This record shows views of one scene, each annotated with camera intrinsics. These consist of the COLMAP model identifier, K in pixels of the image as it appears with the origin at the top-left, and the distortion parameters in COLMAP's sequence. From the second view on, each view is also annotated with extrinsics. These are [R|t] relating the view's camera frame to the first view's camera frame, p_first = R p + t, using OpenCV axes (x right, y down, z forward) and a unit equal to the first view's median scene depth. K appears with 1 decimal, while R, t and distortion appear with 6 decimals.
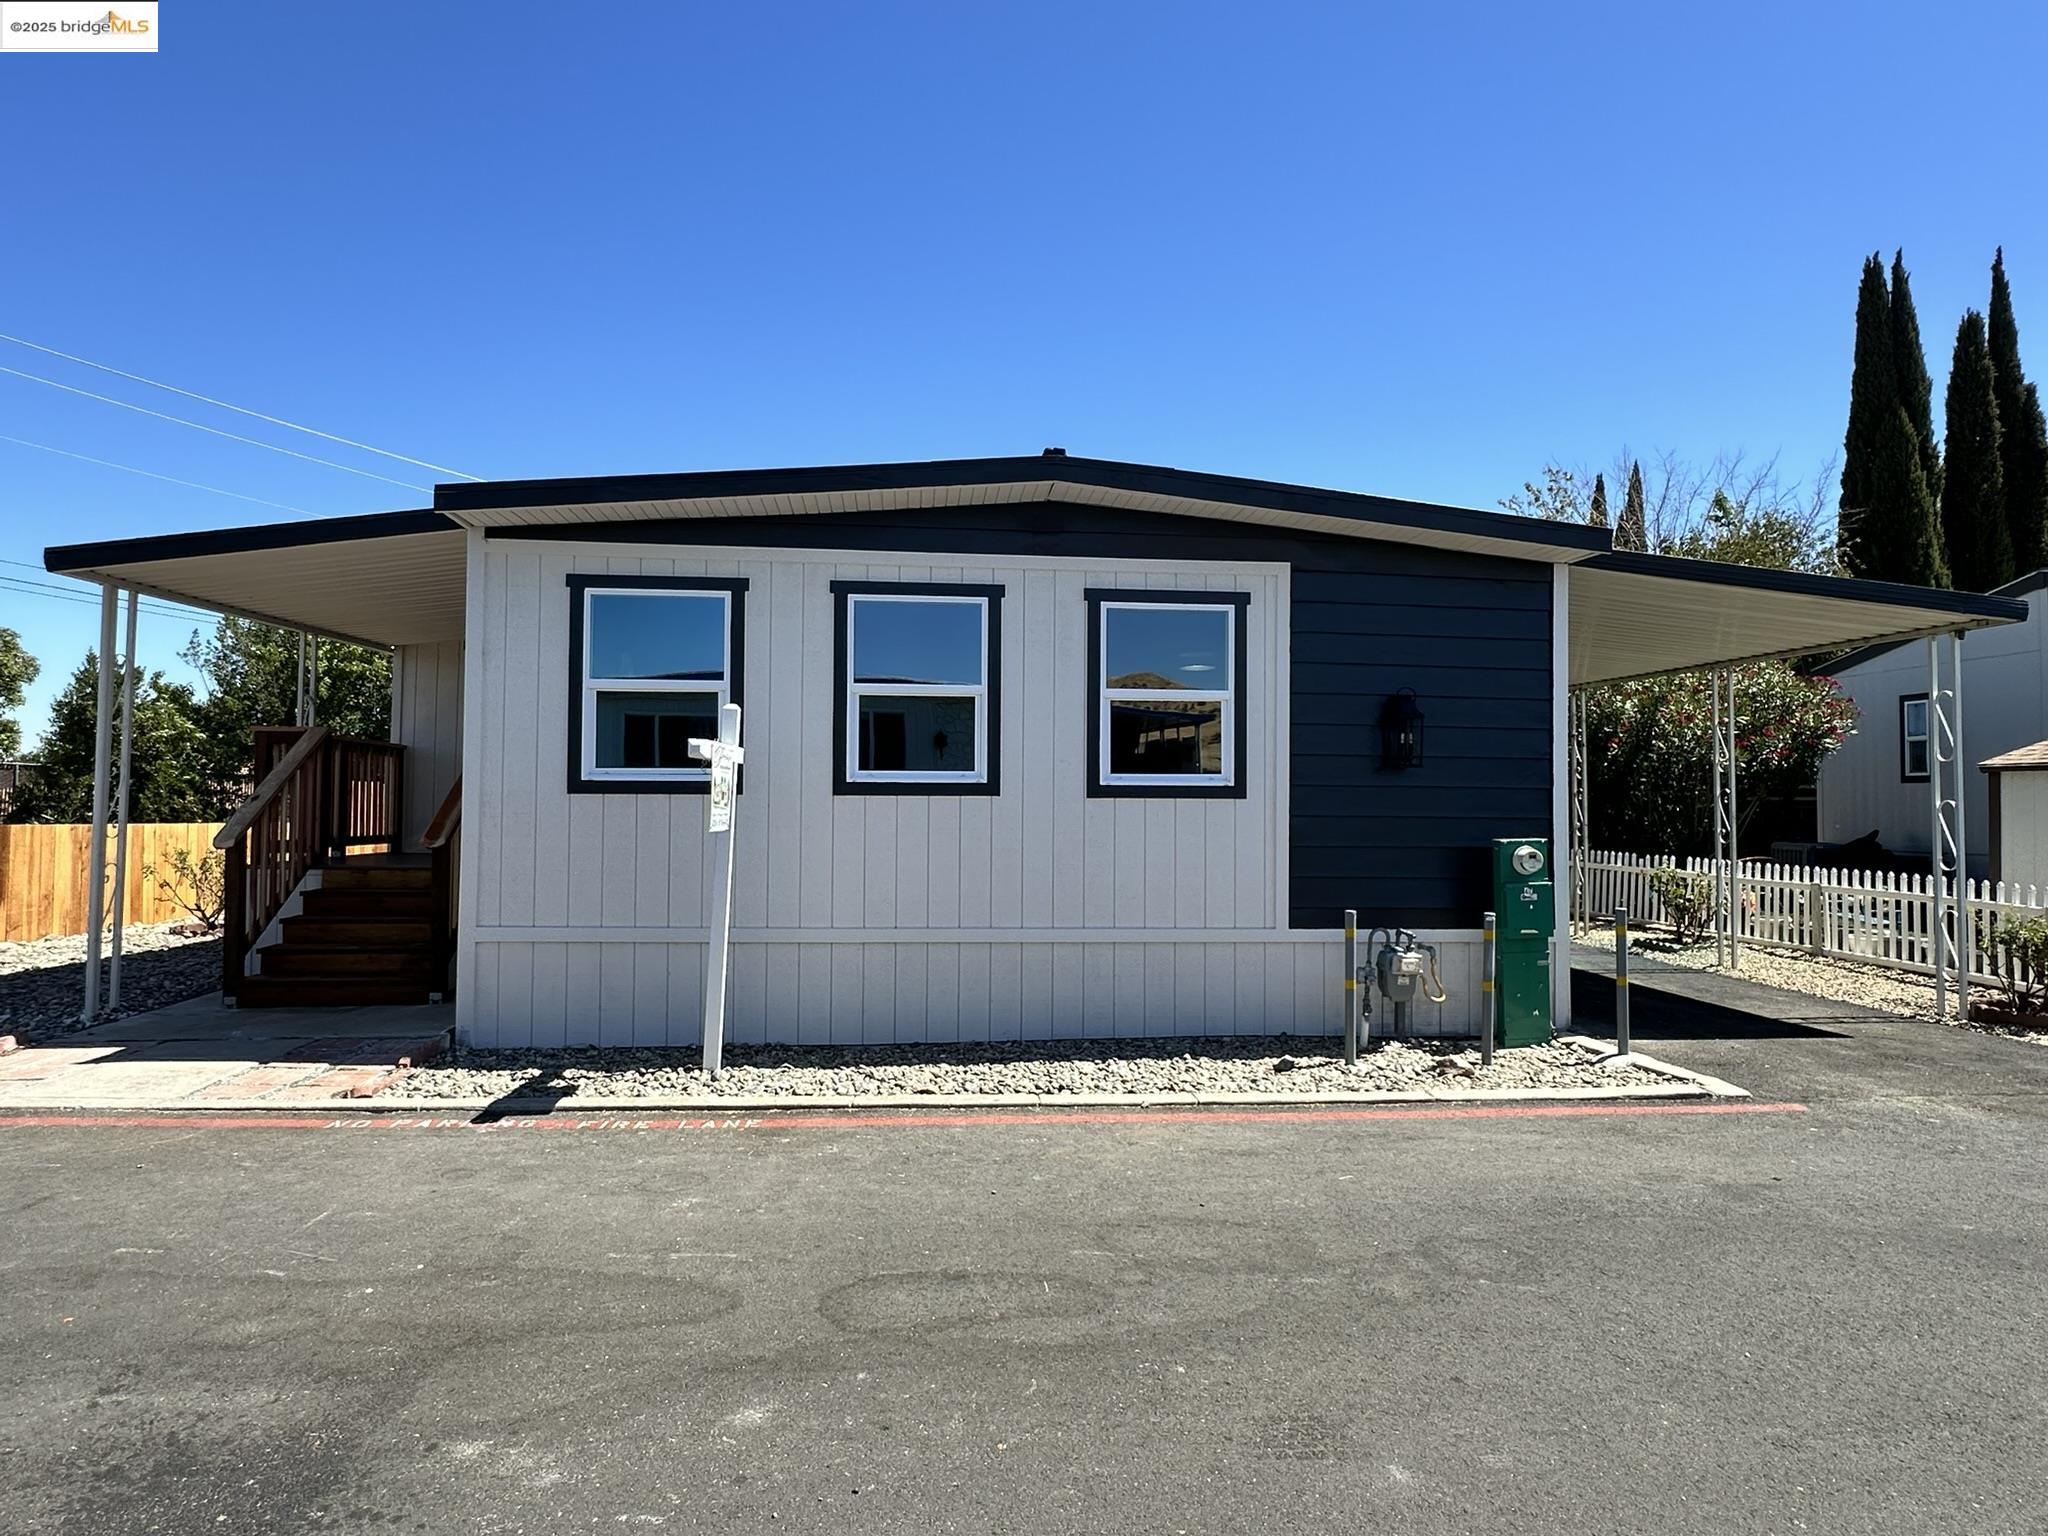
lens RADIAL K [[1218.8, 0, 1019.2], [0, 1218.8, 766.6], [0, 0, 1]] dist [0.014582, -0.000150]
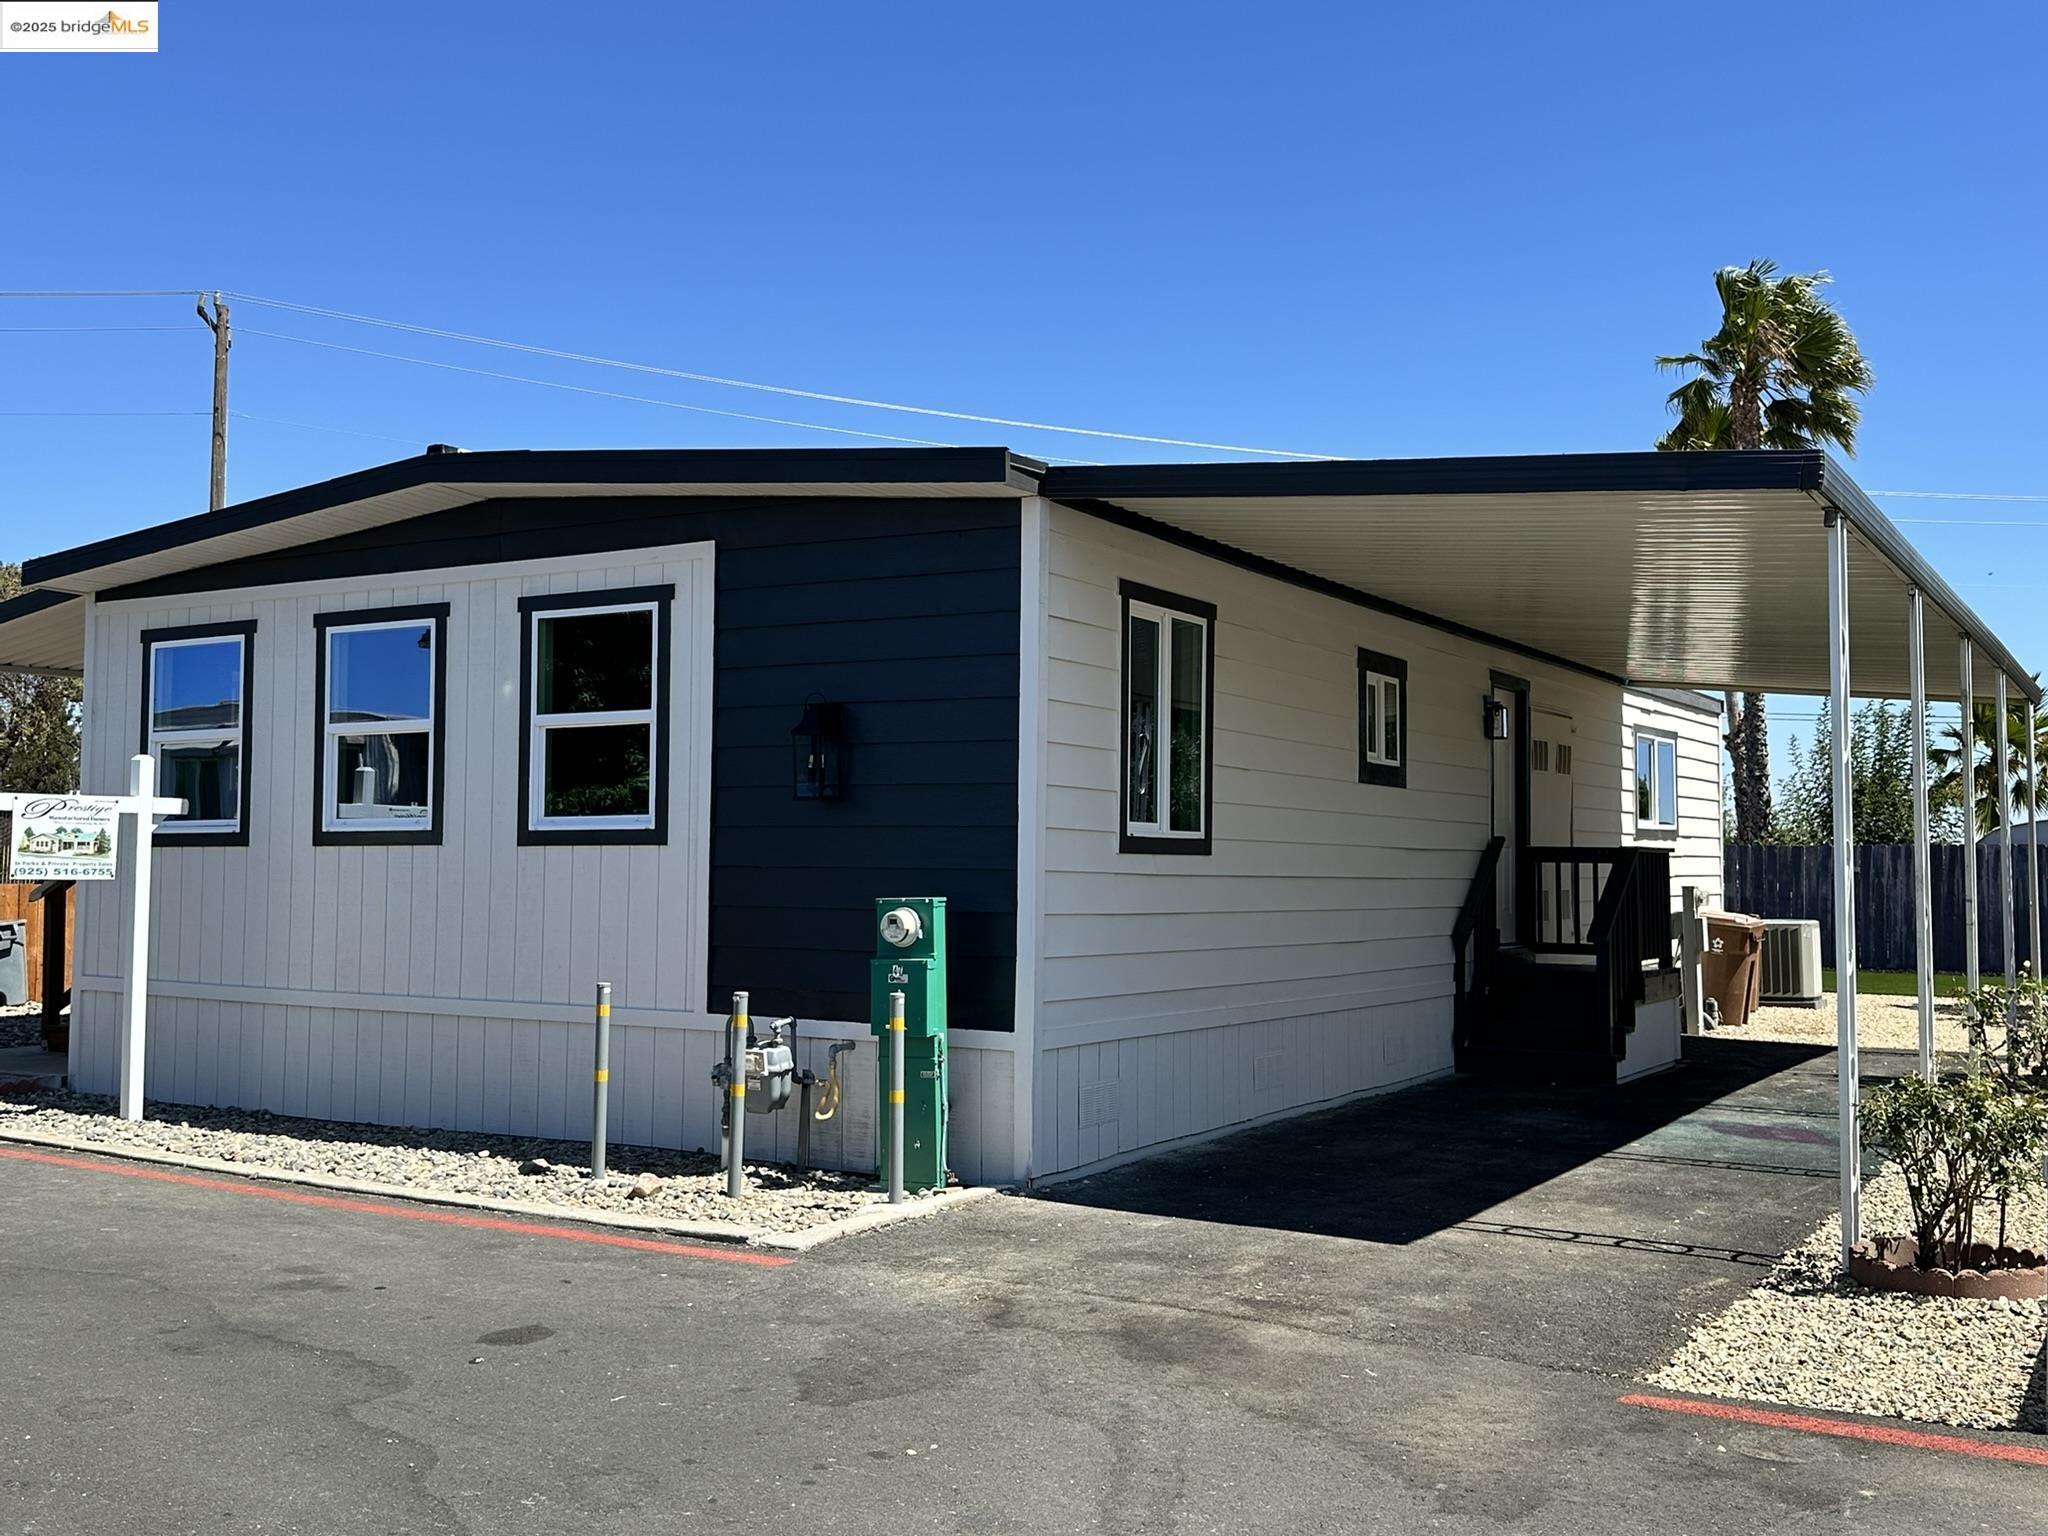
lens RADIAL K [[1916.1, 0, 1019.2], [0, 1916.1, 765.6], [0, 0, 1]] dist [-0.009248, 0.000000]
pose [[0.818172, -0.034476, -0.573939, 1.093151], [0.024030, 0.999379, -0.025775, 0.012128], [0.574471, 0.007296, 0.818492, 0.118386]]
